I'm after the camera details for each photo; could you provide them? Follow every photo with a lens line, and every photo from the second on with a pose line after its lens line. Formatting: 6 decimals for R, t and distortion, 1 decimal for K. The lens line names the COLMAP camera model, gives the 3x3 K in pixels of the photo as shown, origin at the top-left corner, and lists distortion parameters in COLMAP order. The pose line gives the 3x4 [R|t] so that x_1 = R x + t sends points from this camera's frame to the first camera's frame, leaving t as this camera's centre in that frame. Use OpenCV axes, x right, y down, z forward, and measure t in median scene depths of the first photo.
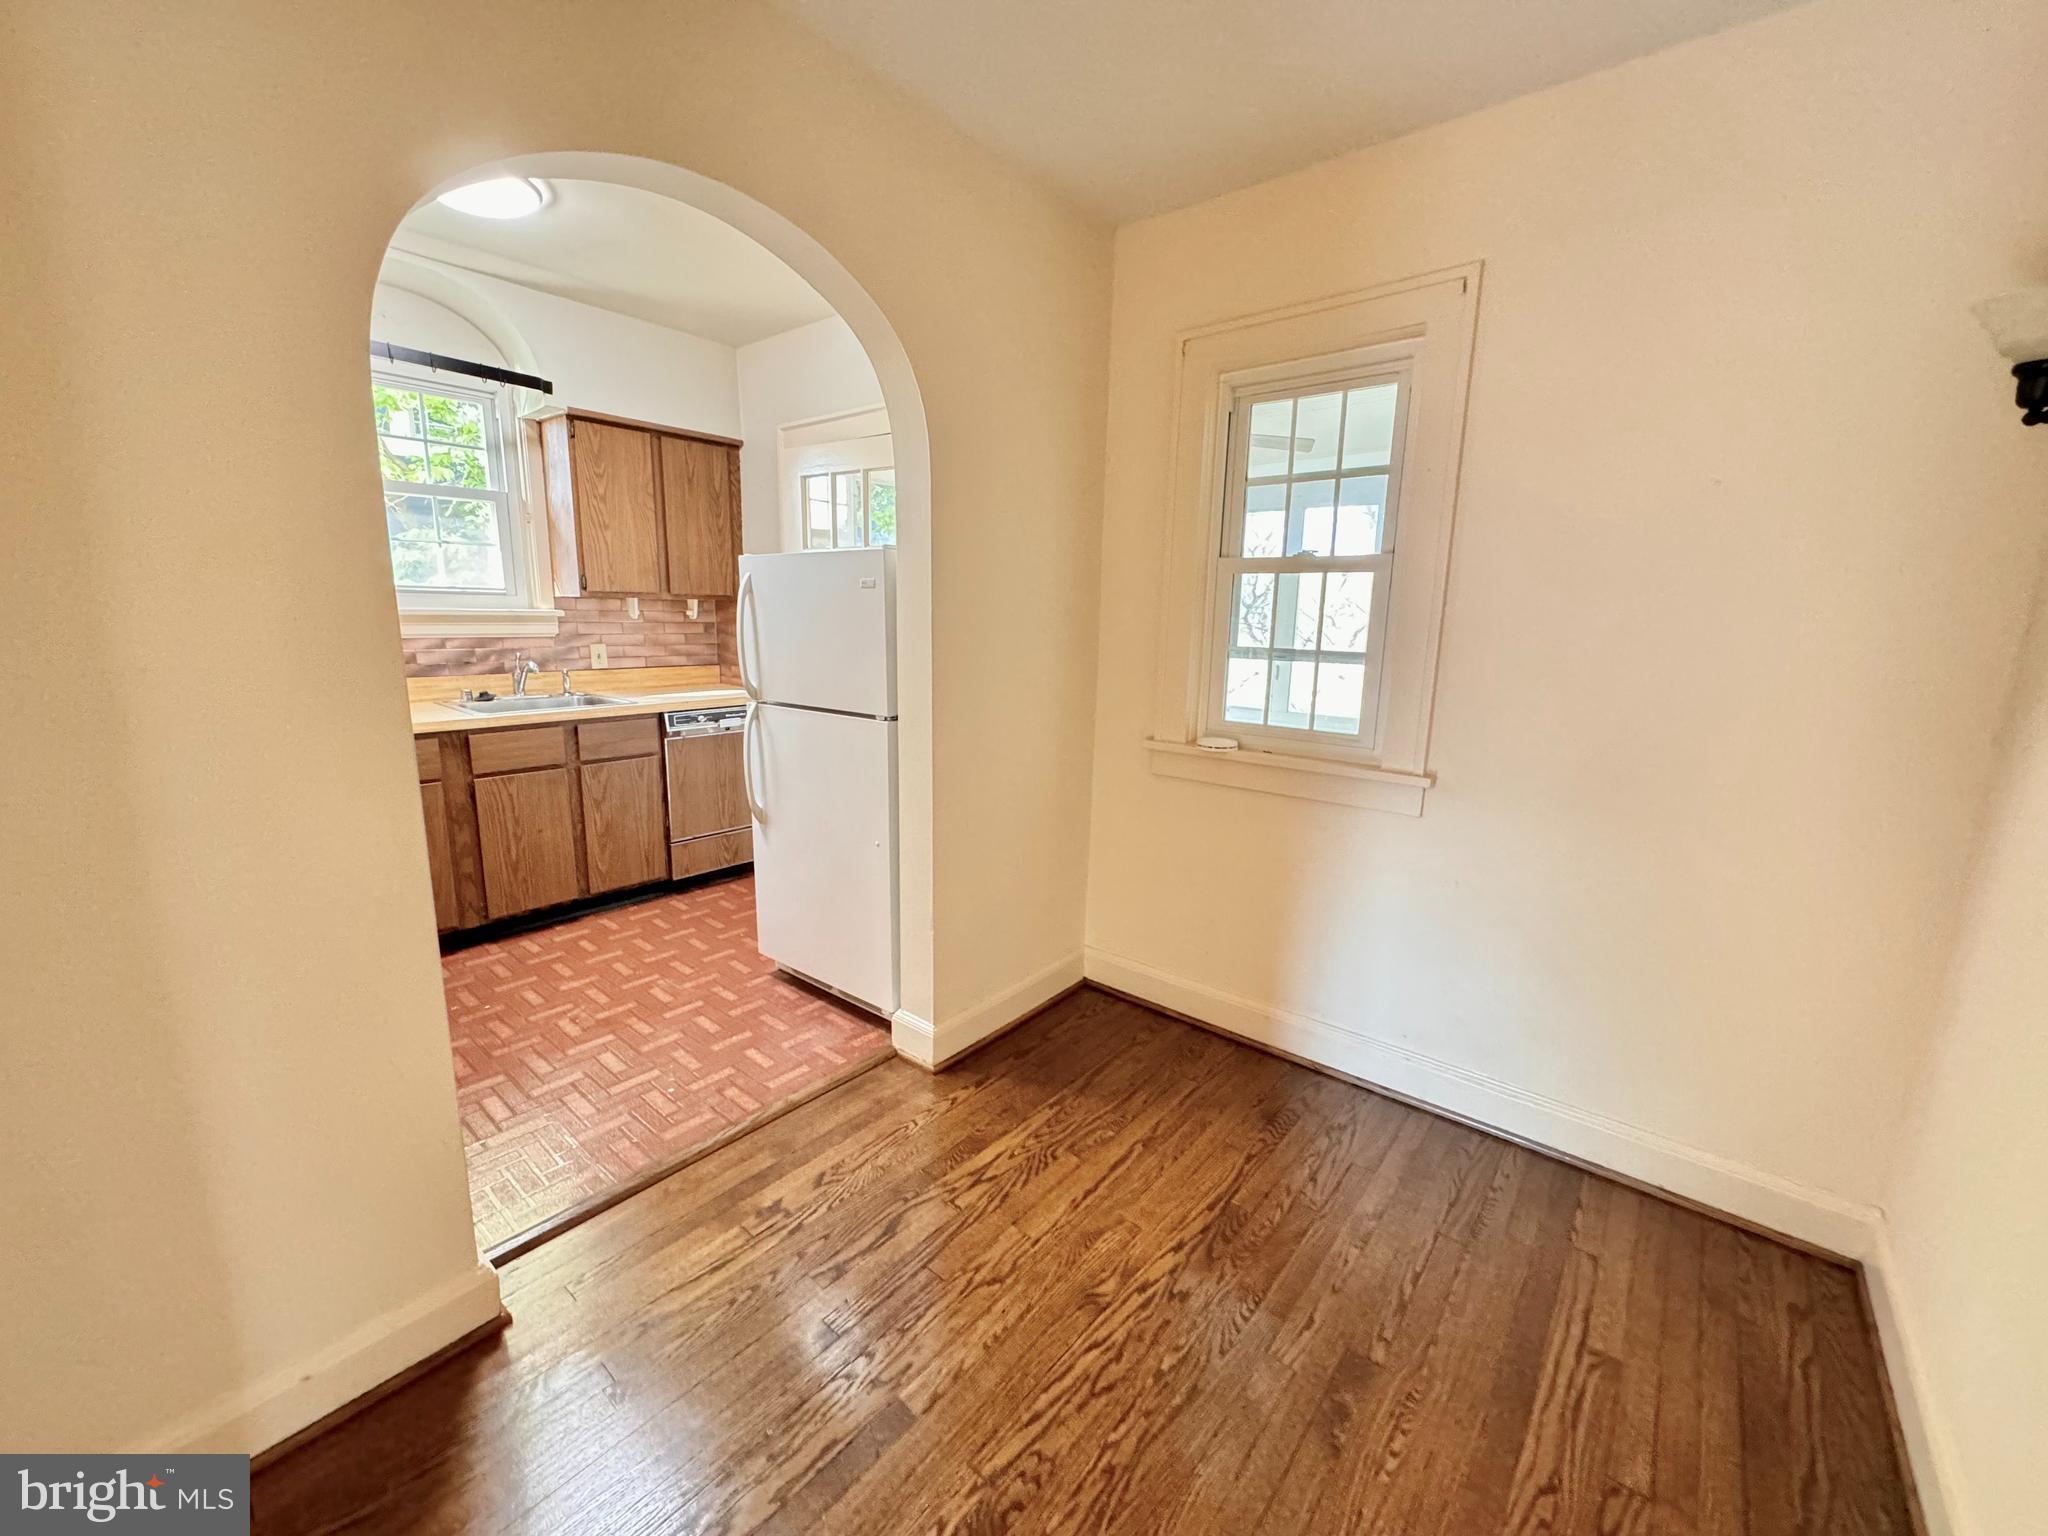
lens RADIAL K [[814.9, 0, 1037.0], [0, 814.9, 763.3], [0, 0, 1]] dist [-0.000555, 0.000064]
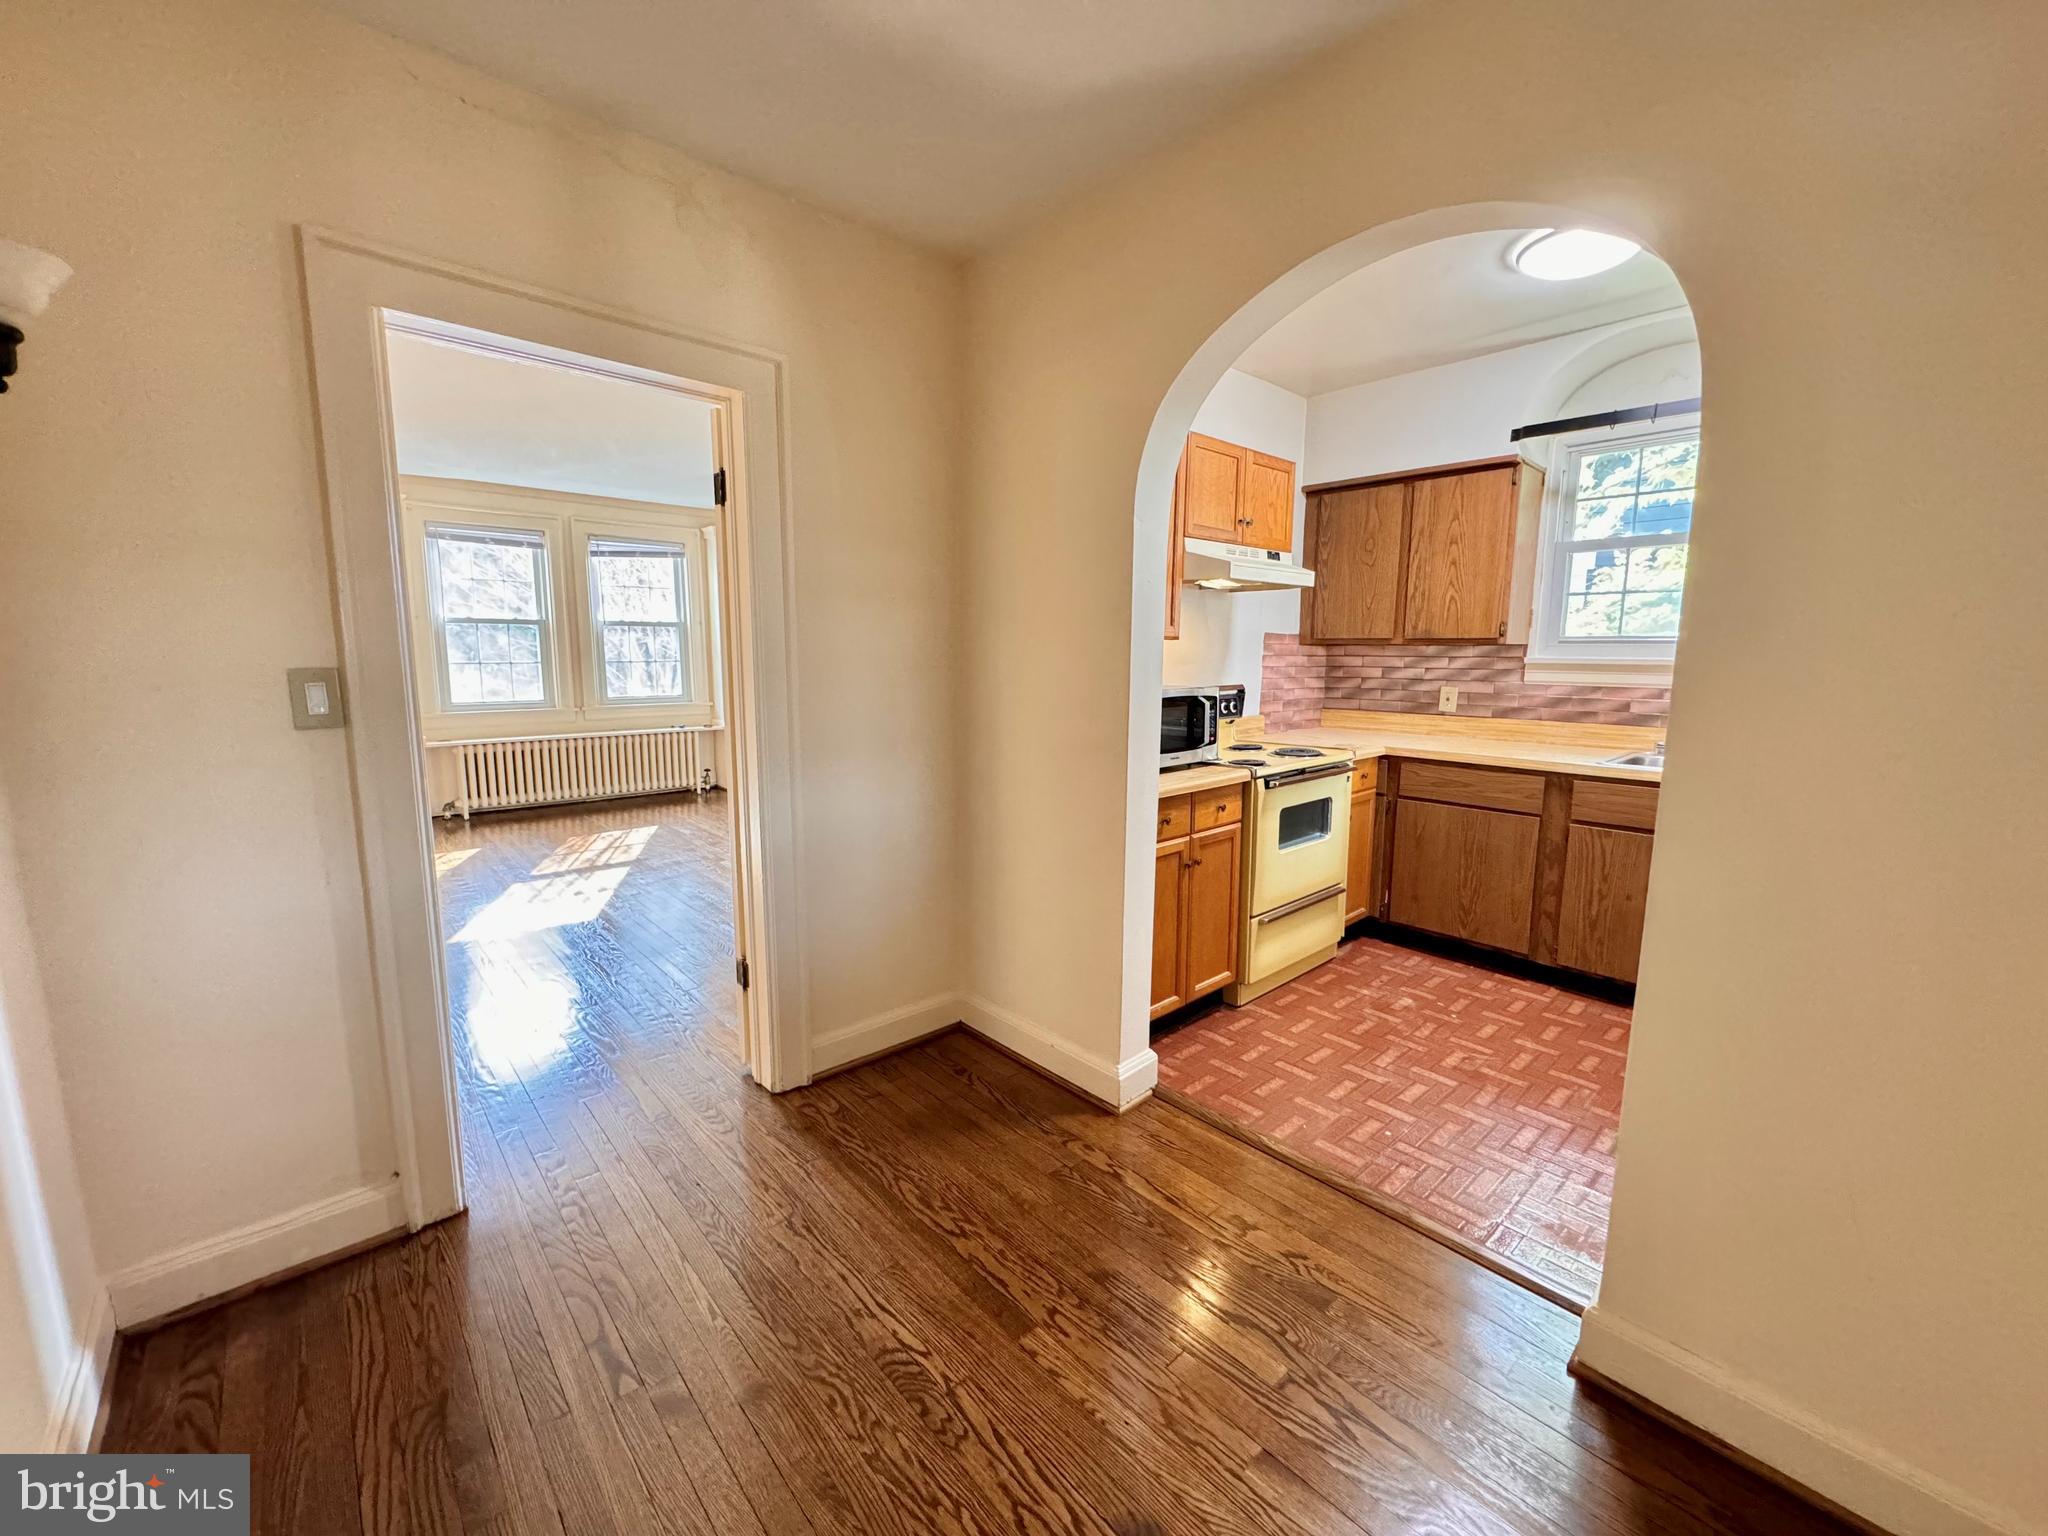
lens RADIAL K [[814.9, 0, 1022.0], [0, 814.9, 768.0], [0, 0, 1]] dist [-0.000555, 0.000064]
pose [[-0.148769, 0.127941, -0.980560, 0.790232], [-0.197374, 0.967801, 0.156222, -0.142273], [0.968974, 0.216778, -0.118727, 0.877098]]
